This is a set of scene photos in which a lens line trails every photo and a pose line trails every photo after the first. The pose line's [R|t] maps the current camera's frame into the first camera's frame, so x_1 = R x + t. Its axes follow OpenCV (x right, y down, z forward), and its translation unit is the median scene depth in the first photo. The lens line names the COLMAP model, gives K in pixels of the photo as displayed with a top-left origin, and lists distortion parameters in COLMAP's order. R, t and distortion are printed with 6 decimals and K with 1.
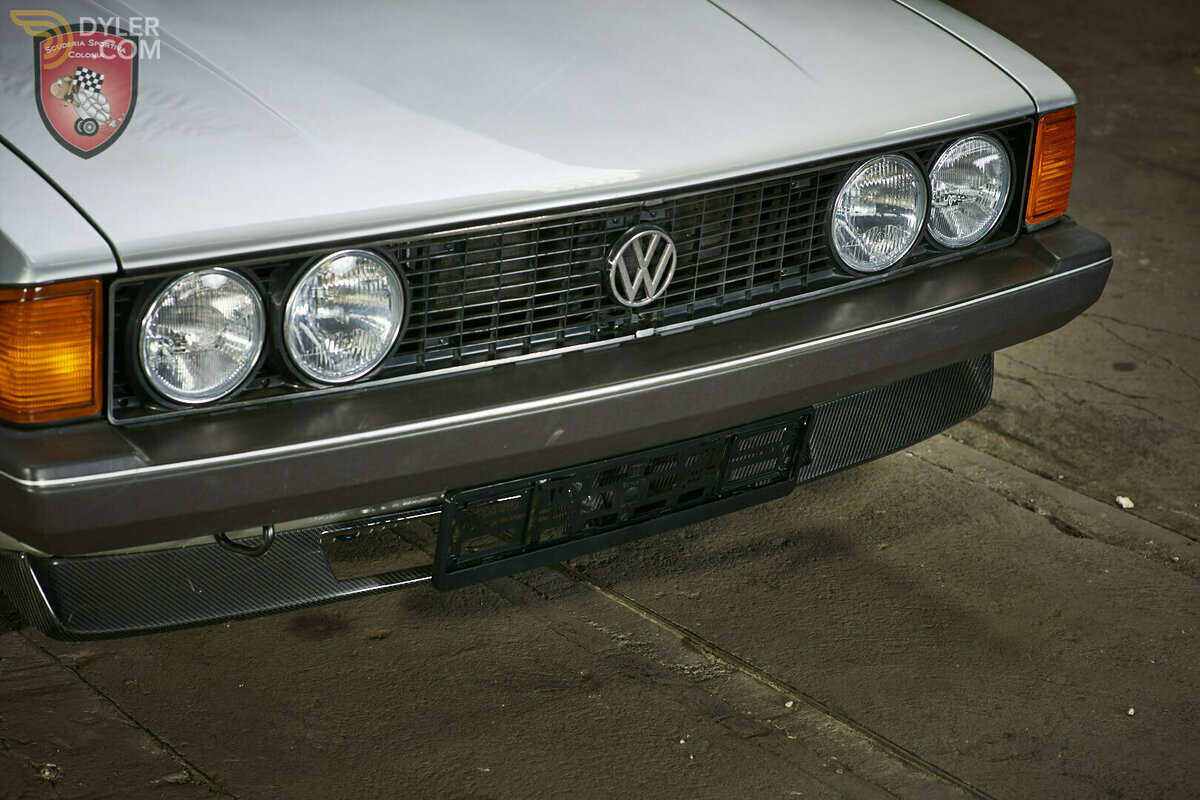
lens RADIAL K [[2999.1, 0, 600.0], [0, 2999.1, 400.0], [0, 0, 1]] dist [0.070365, -0.678315]
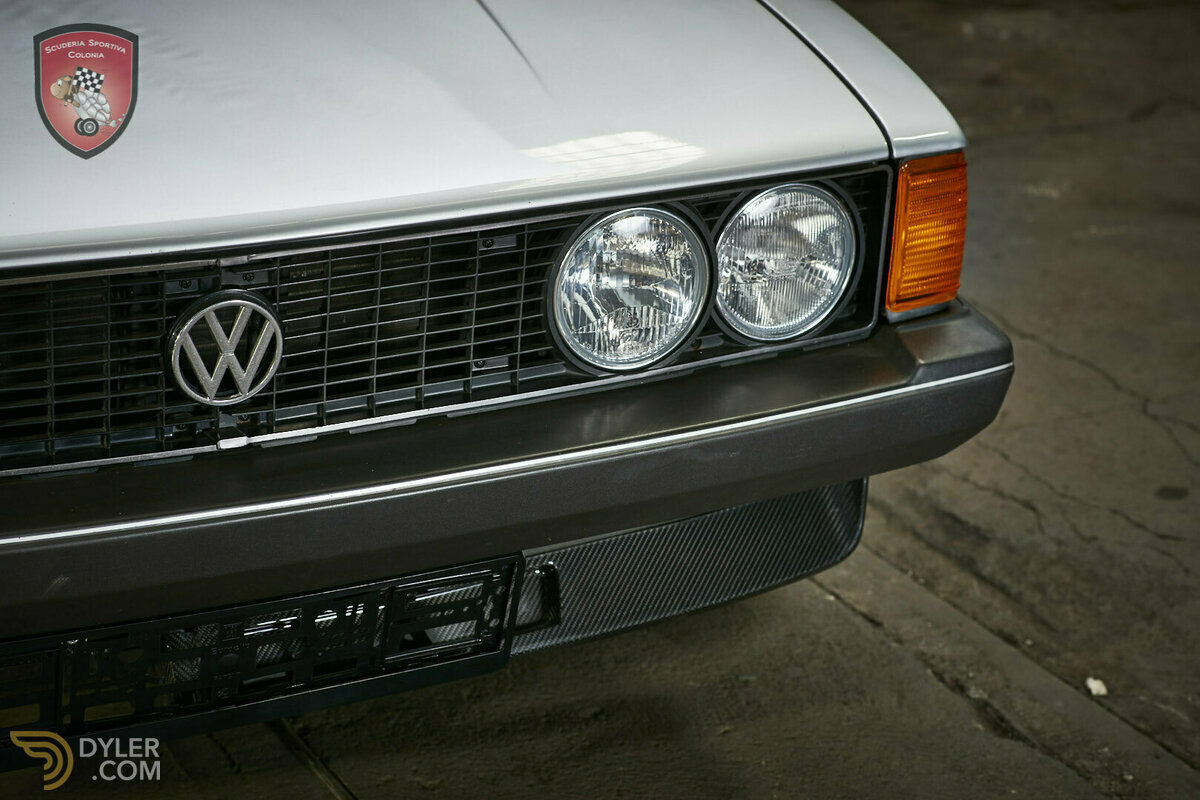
lens RADIAL K [[2999.1, 0, 600.0], [0, 2999.1, 400.0], [0, 0, 1]] dist [0.070365, -0.678315]
pose [[0.983582, 0.060816, -0.169903, 0.187229], [-0.060589, 0.998141, 0.006525, -0.035993], [0.169984, 0.003877, 0.985439, 0.266592]]
